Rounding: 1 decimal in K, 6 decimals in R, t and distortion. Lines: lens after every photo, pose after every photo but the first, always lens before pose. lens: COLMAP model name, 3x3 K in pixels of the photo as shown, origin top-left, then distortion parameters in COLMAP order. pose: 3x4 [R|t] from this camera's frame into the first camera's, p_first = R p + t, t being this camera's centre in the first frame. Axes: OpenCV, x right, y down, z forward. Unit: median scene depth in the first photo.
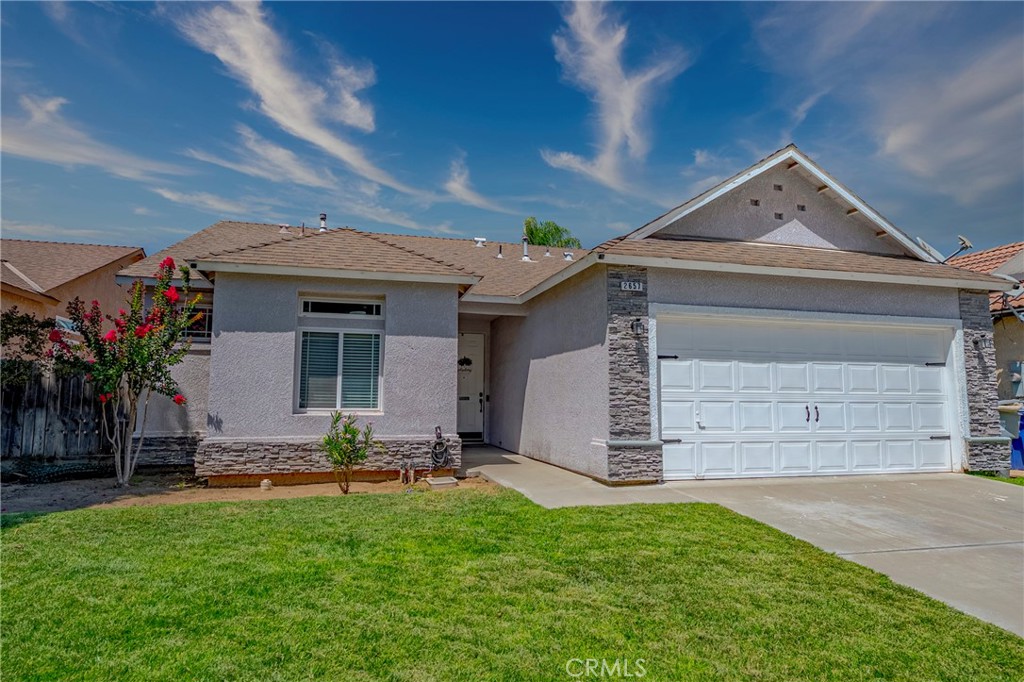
lens RADIAL K [[595.5, 0, 511.9], [0, 595.5, 337.9], [0, 0, 1]] dist [0.004607, 0.000685]
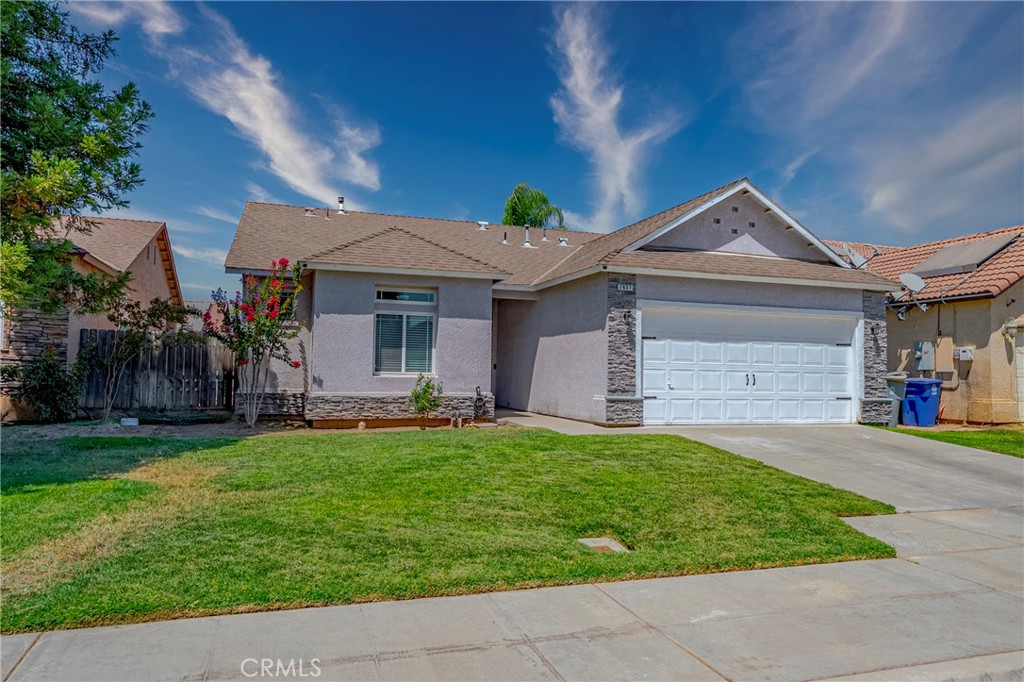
lens RADIAL K [[678.3, 0, 513.0], [0, 678.3, 338.0], [0, 0, 1]] dist [0.015703, -0.001310]
pose [[0.997951, 0.014023, 0.062429, -0.141752], [-0.017498, 0.998307, 0.055468, -0.045875], [-0.061546, -0.056447, 0.996507, -0.516307]]
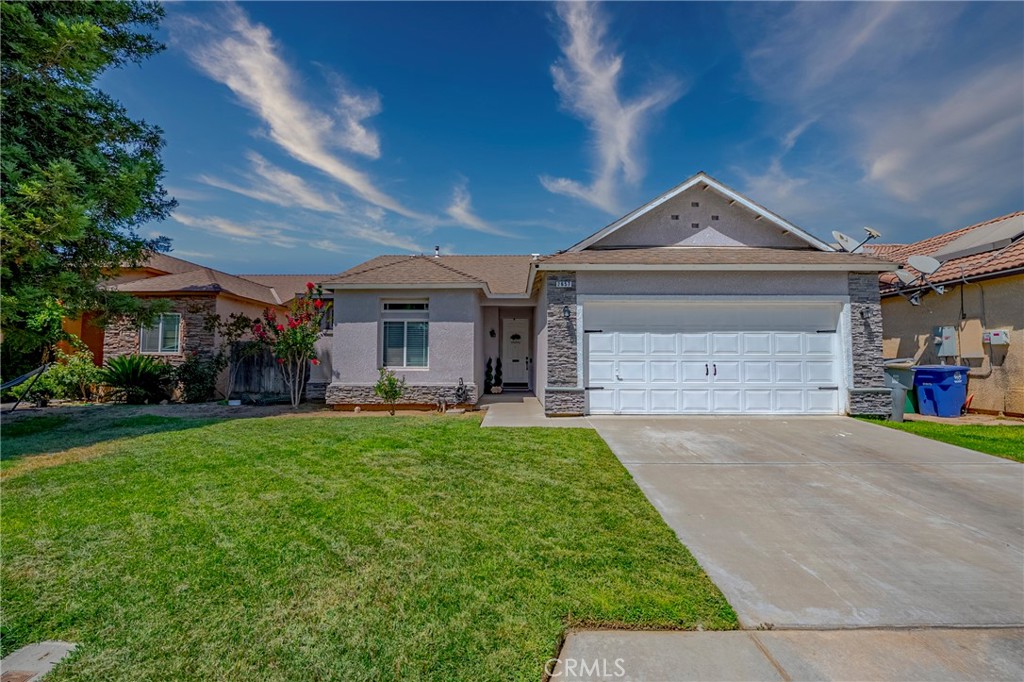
lens RADIAL K [[407.4, 0, 511.8], [0, 407.4, 338.8], [0, 0, 1]] dist [-0.013089, 0.001038]
pose [[0.963472, -0.019957, -0.267063, 0.304606], [0.031885, 0.998675, 0.040401, 0.003323], [0.265903, -0.047441, 0.962832, -0.017763]]
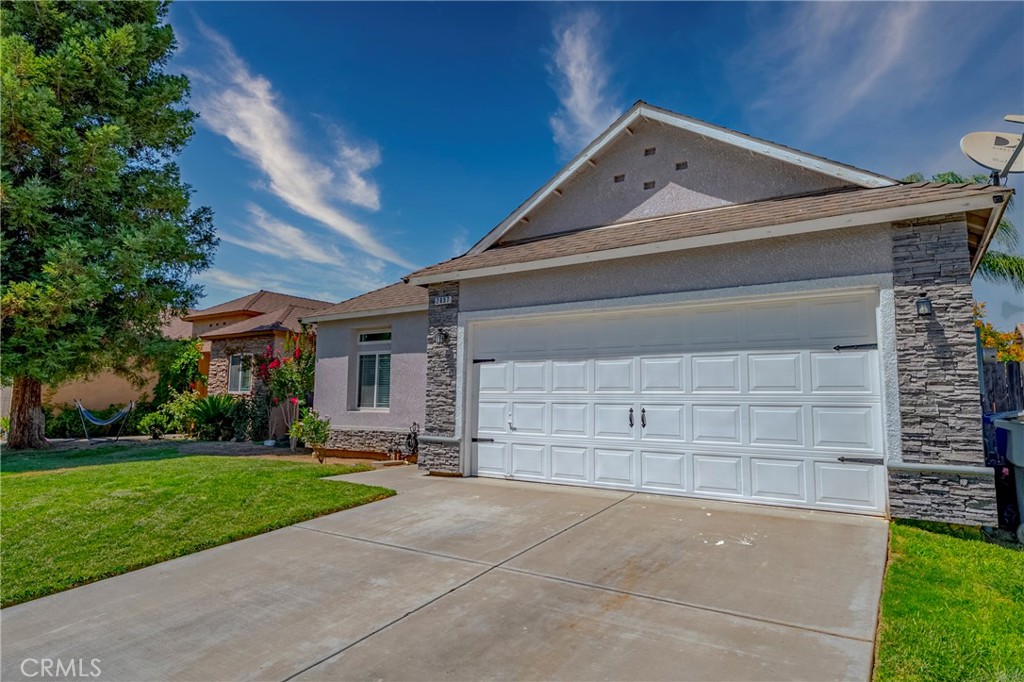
lens RADIAL K [[595.5, 0, 511.6], [0, 595.5, 338.9], [0, 0, 1]] dist [0.004607, 0.000685]
pose [[0.659957, -0.078932, -0.747145, 0.994823], [0.070003, 0.996600, -0.043452, 0.039186], [0.748035, -0.023625, 0.663239, 0.304259]]
